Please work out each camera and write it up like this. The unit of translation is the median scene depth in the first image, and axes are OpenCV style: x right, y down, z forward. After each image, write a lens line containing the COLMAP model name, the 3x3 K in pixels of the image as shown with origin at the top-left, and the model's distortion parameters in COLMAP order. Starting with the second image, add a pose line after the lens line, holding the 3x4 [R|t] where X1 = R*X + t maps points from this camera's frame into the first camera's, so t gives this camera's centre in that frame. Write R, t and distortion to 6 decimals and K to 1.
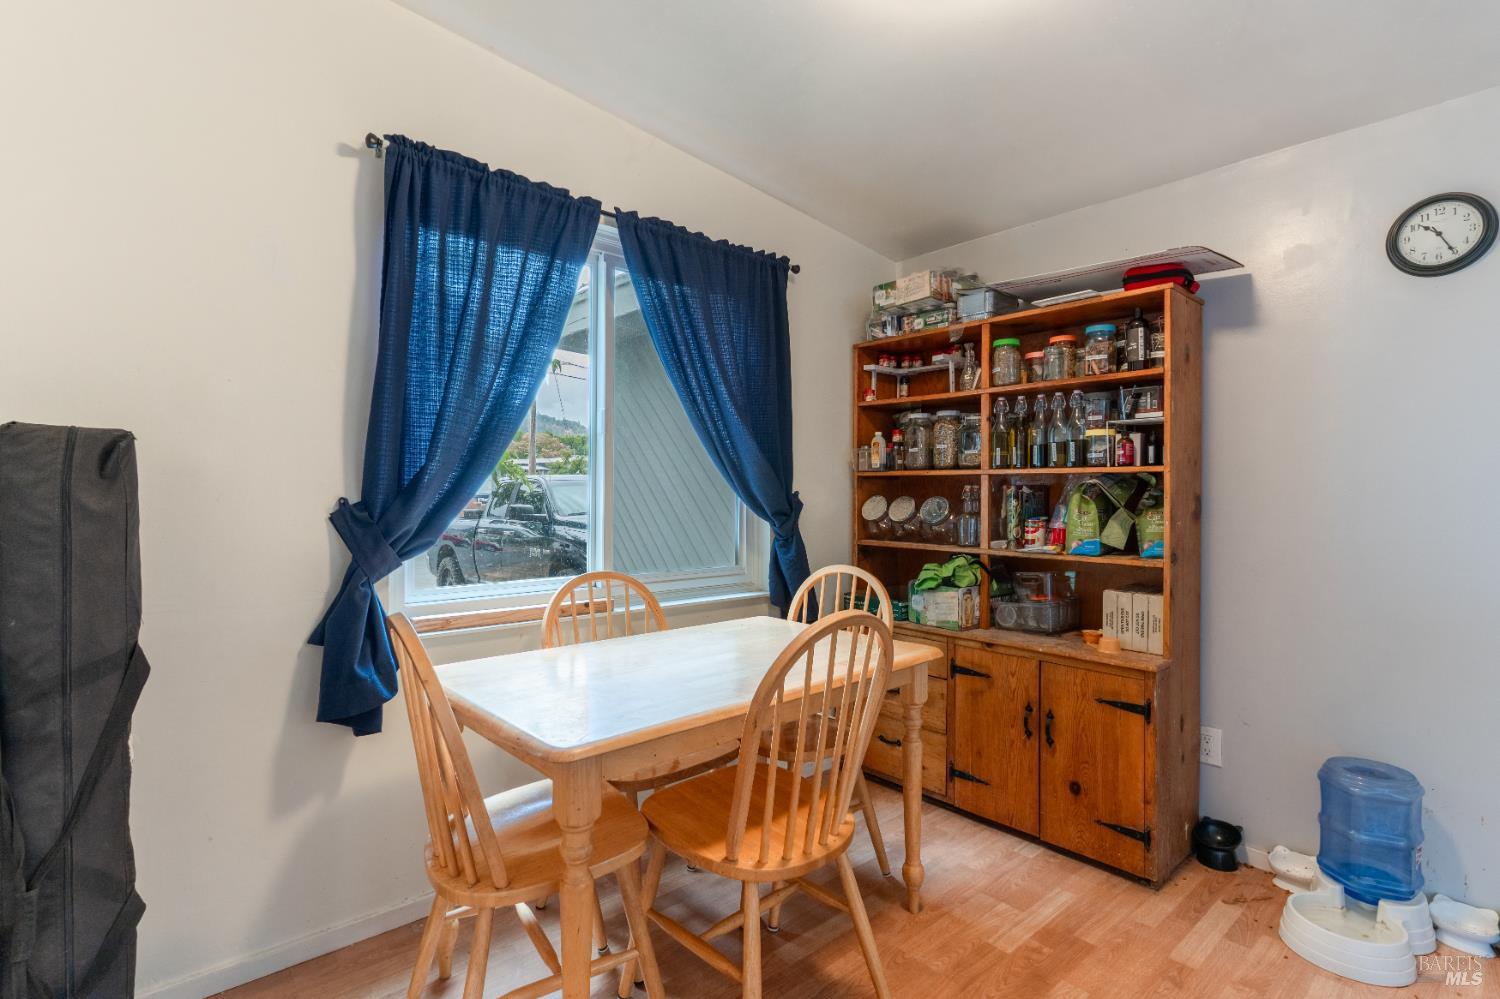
lens RADIAL K [[709.1, 0, 750.0], [0, 709.1, 499.5], [0, 0, 1]] dist [0.001158, 0.000493]
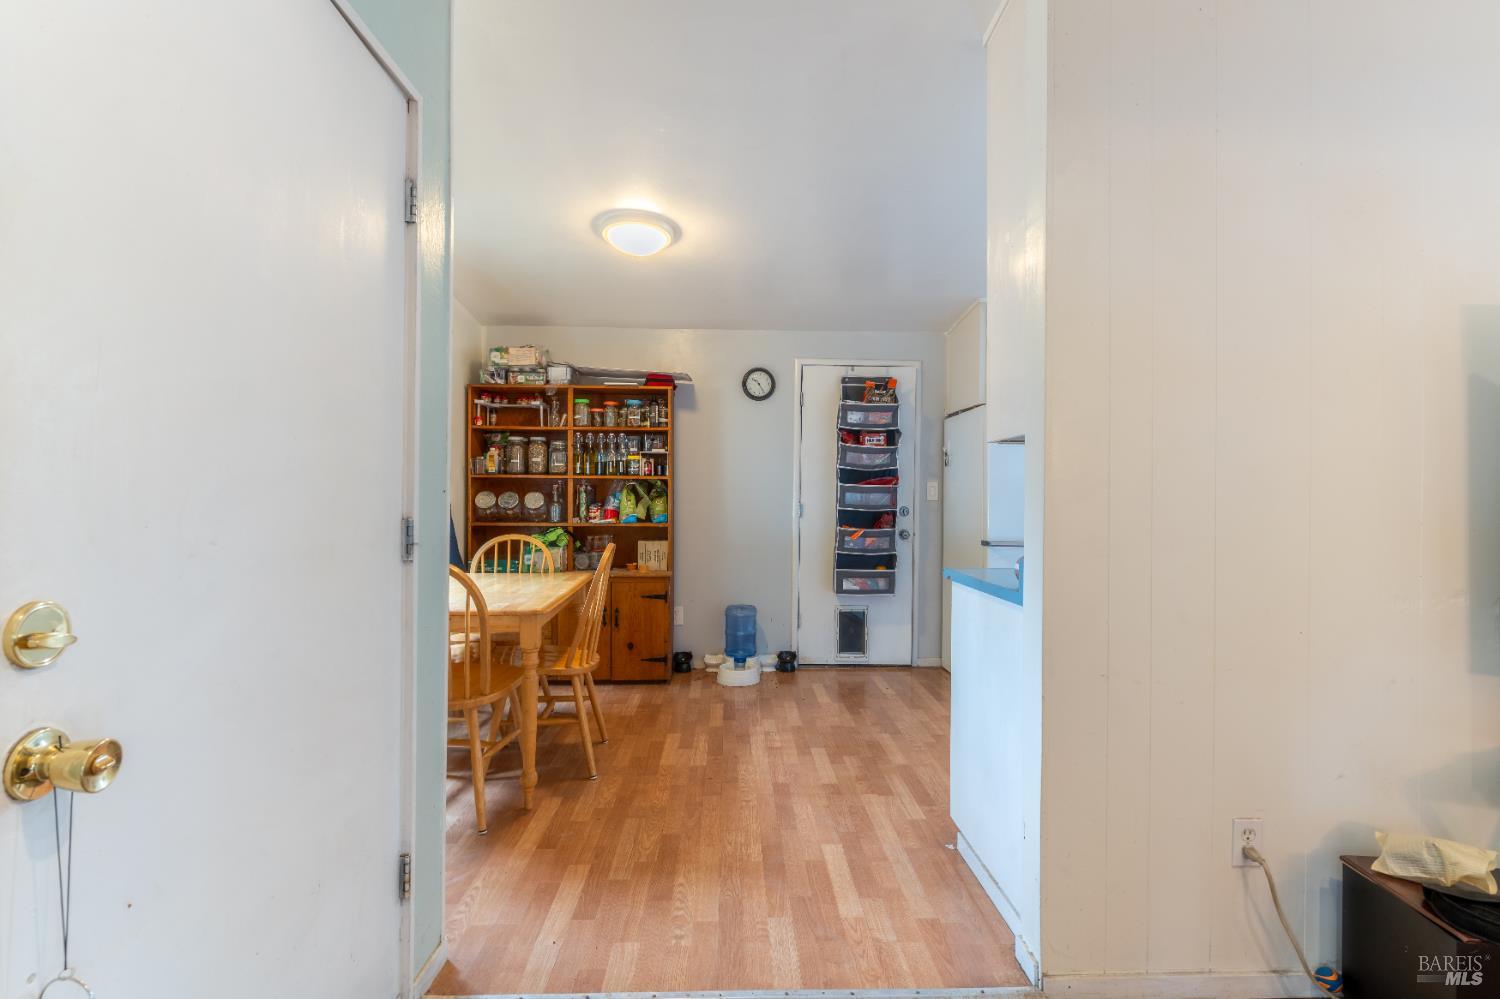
lens RADIAL K [[709.1, 0, 750.0], [0, 709.1, 499.5], [0, 0, 1]] dist [0.001158, 0.000493]
pose [[0.631188, -0.007703, 0.775591, -0.763596], [0.005627, 0.999970, 0.005353, 0.008616], [-0.775609, 0.000986, 0.631213, -0.417079]]
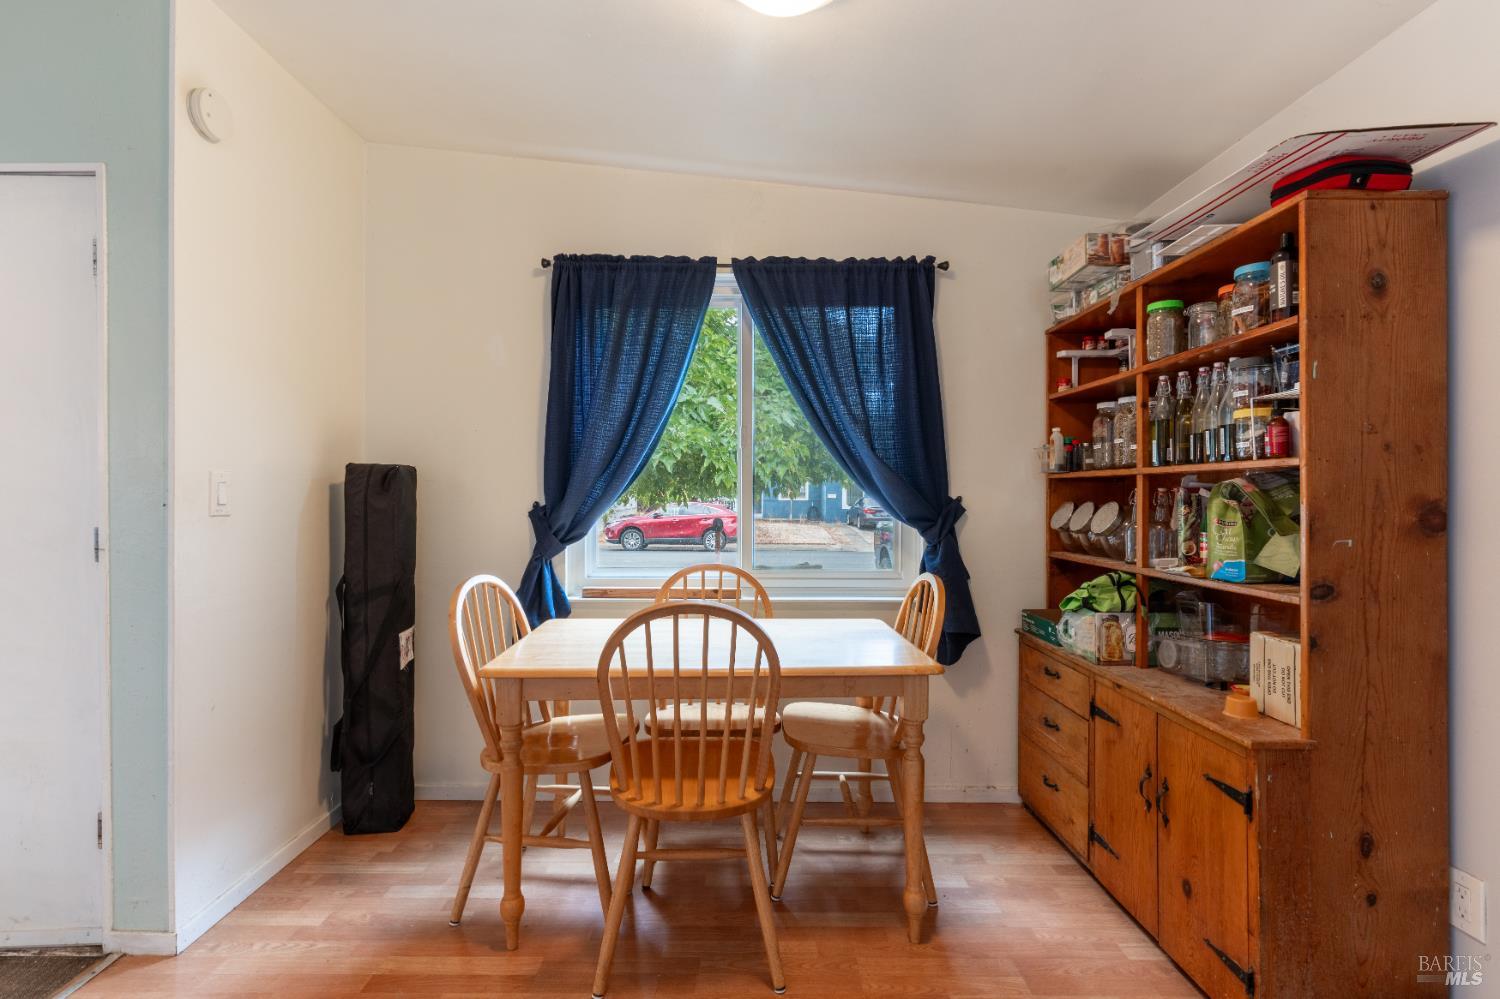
lens RADIAL K [[709.1, 0, 750.0], [0, 709.1, 499.5], [0, 0, 1]] dist [0.001158, 0.000493]
pose [[0.757026, -0.001889, -0.653382, 0.572266], [-0.004335, 0.999959, -0.007914, 0.001635], [0.653370, 0.008824, 0.756987, 0.116629]]
